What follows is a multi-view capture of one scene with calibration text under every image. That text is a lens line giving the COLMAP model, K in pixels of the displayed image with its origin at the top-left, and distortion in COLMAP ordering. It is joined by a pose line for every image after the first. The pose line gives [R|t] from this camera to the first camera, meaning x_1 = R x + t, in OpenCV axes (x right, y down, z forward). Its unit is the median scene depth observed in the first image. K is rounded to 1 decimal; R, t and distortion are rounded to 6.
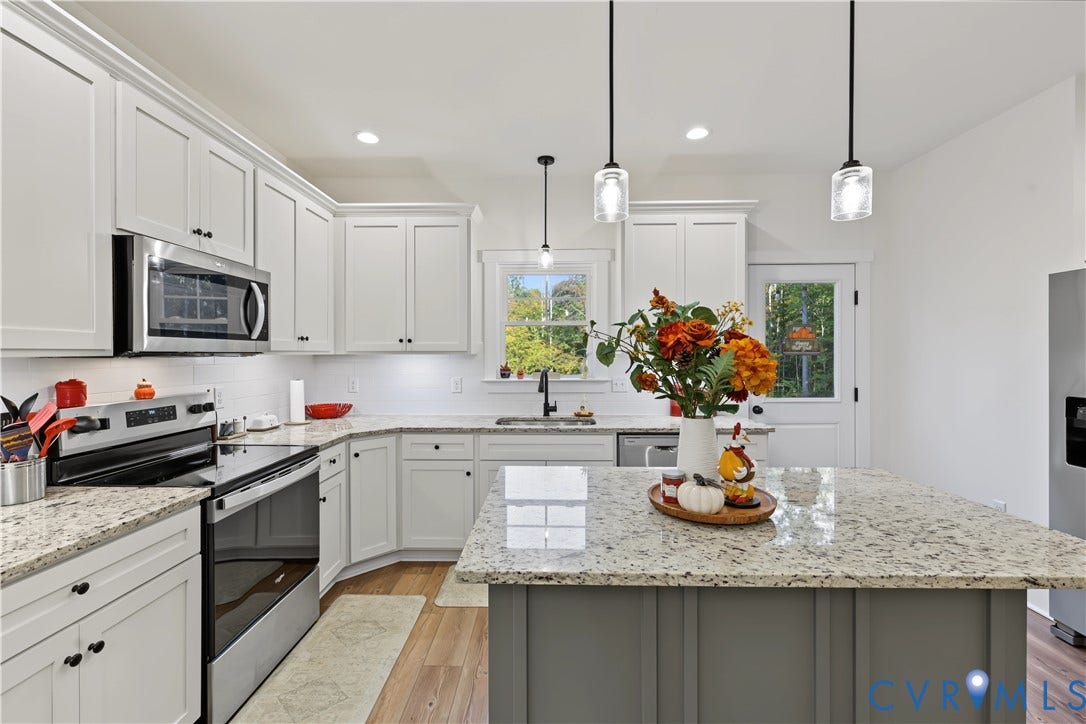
lens RADIAL K [[462.3, 0, 539.0], [0, 462.3, 357.4], [0, 0, 1]] dist [0.006568, -0.001881]
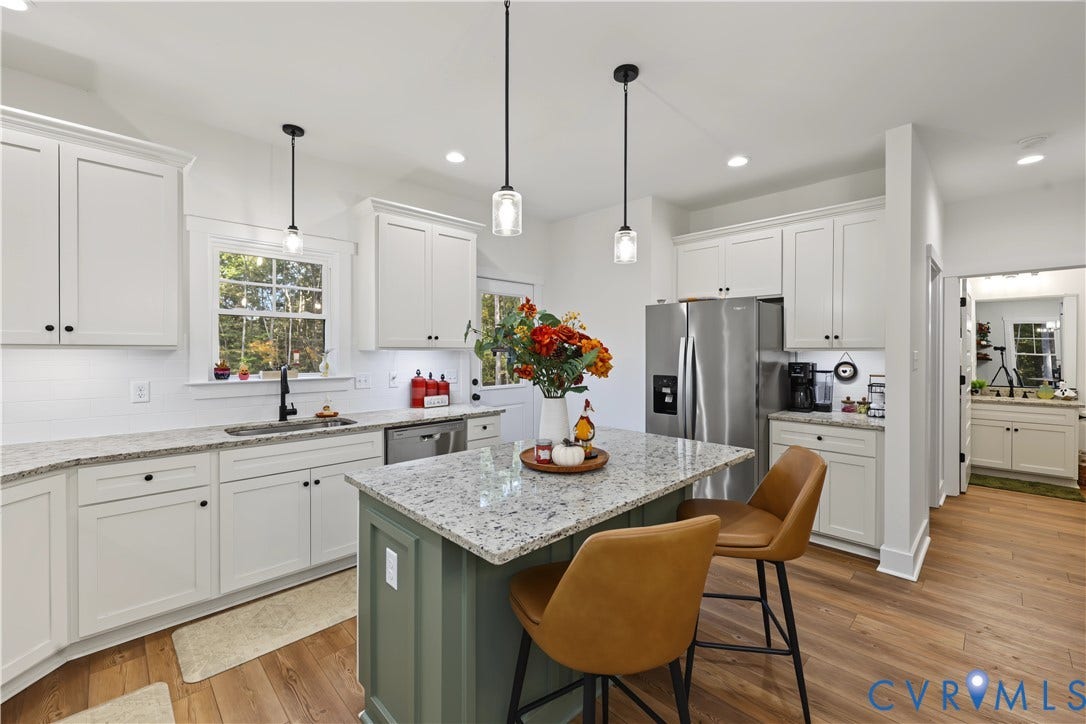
lens RADIAL K [[448.6, 0, 534.0], [0, 448.6, 354.5], [0, 0, 1]] dist [-0.000266, 0.000499]
pose [[0.702504, -0.002127, 0.711677, -0.405381], [0.002374, 0.999997, 0.000645, 0.003437], [-0.711676, 0.001236, 0.702506, 0.107165]]
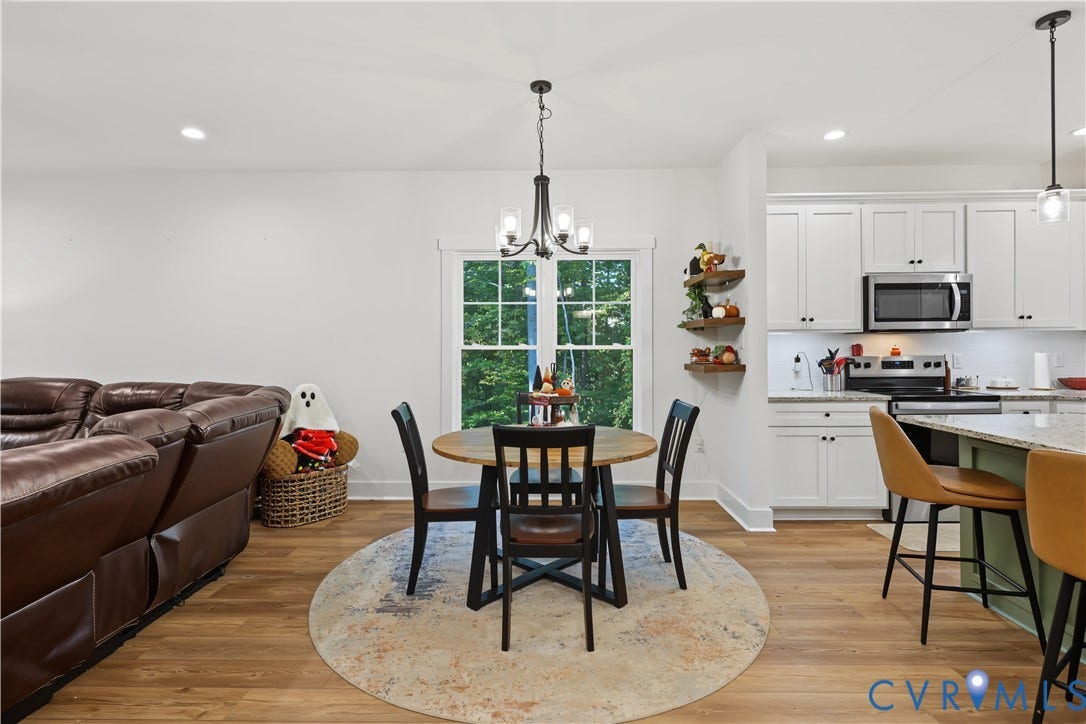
lens RADIAL K [[551.2, 0, 545.3], [0, 551.2, 351.4], [0, 0, 1]] dist [-0.004355, 0.000077]
pose [[0.007813, 0.004483, -0.999959, 1.228637], [-0.000135, 0.999990, 0.004482, 0.056910], [0.999969, 0.000100, 0.007813, -0.381868]]
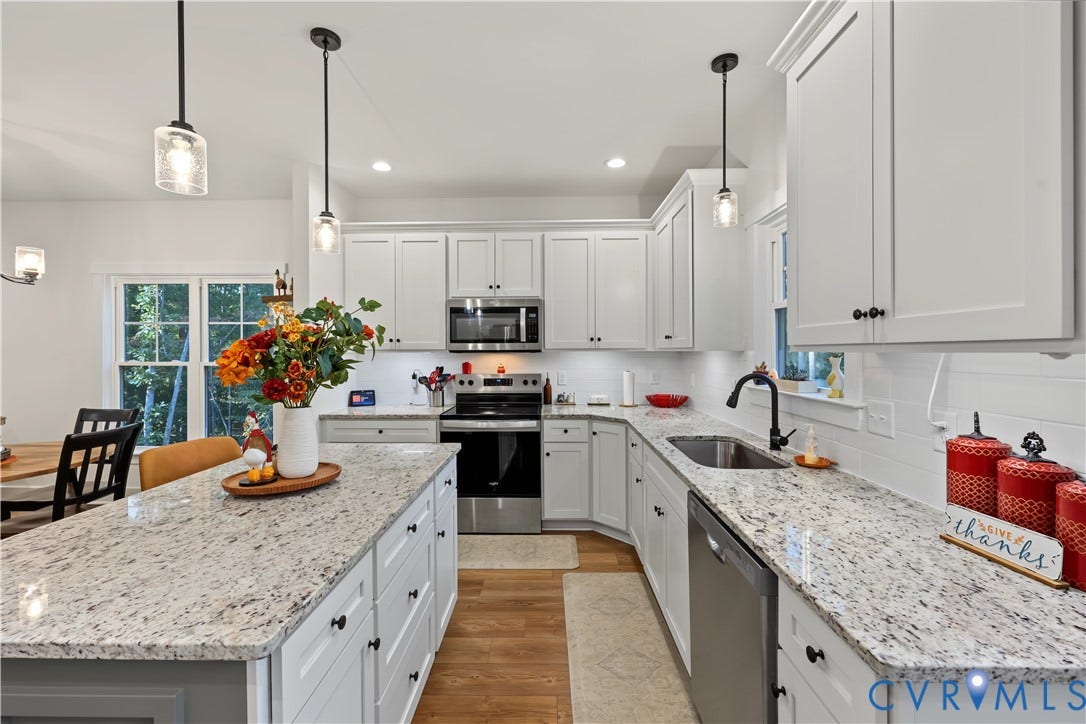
lens RADIAL K [[448.6, 0, 549.5], [0, 448.6, 354.7], [0, 0, 1]] dist [-0.000266, 0.000499]
pose [[0.002673, 0.009893, -0.999947, 0.990892], [-0.003974, 0.999943, 0.009882, -0.010836], [0.999989, 0.003948, 0.002713, 1.108321]]
